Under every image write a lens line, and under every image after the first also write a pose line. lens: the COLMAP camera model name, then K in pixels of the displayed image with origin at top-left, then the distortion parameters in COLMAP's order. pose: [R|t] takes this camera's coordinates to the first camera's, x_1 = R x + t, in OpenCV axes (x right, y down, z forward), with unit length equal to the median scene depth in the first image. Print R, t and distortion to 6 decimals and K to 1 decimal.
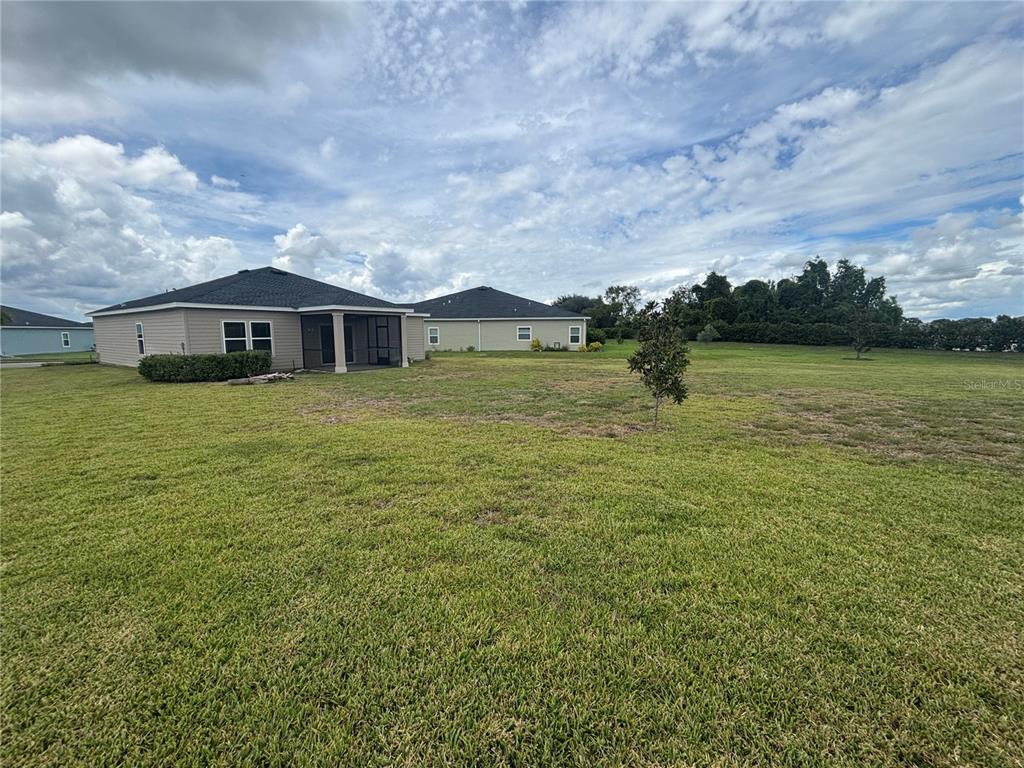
lens RADIAL K [[417.1, 0, 509.0], [0, 417.1, 381.0], [0, 0, 1]] dist [0.001003, -0.000956]
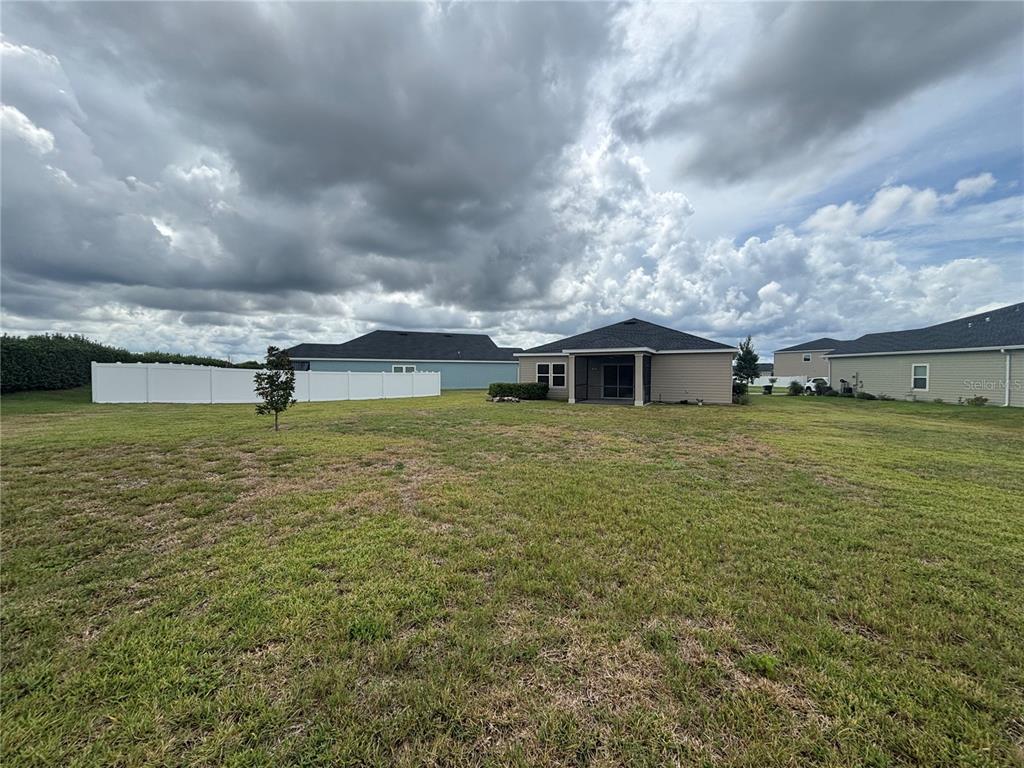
lens RADIAL K [[417.1, 0, 509.0], [0, 417.1, 381.0], [0, 0, 1]] dist [0.001003, -0.000956]
pose [[0.096247, 0.024405, -0.995058, 0.399565], [-0.117949, 0.992935, 0.012944, -0.037667], [0.988344, 0.116120, 0.098446, 0.326596]]
